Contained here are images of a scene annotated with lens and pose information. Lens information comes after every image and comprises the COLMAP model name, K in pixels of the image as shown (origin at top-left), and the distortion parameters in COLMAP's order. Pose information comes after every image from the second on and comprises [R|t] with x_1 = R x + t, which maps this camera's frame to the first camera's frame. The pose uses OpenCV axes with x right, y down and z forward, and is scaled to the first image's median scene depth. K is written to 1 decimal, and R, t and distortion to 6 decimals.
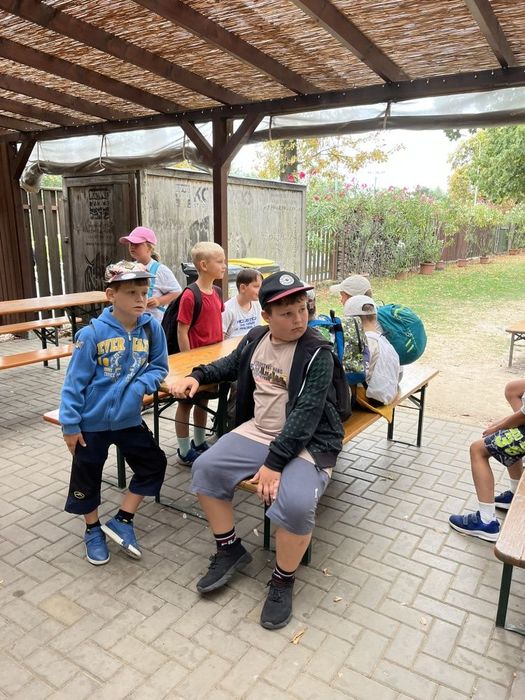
lens RADIAL K [[515.2, 0, 262.9], [0, 515.2, 353.0], [0, 0, 1]] dist [0.041477, -0.062620]
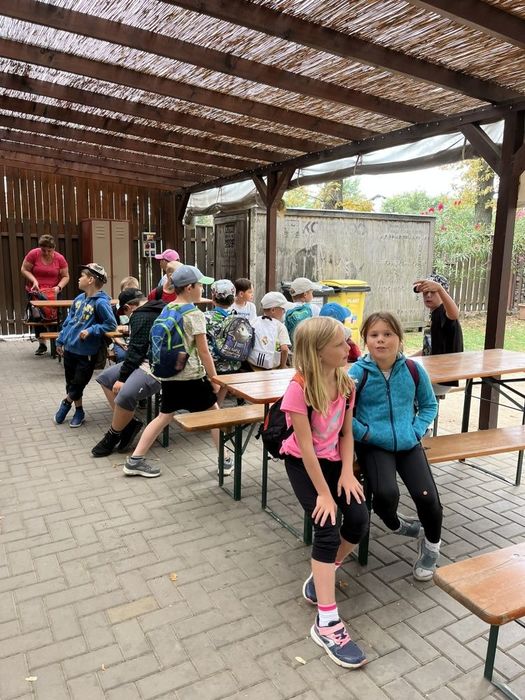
lens RADIAL K [[515.2, 0, 263.6], [0, 515.2, 347.6], [0, 0, 1]] dist [0.041477, -0.062620]
pose [[0.891552, 0.081860, -0.445458, 0.395802], [-0.112646, 0.992703, -0.043027, 0.047717], [0.438686, 0.088540, 0.894268, -0.135011]]
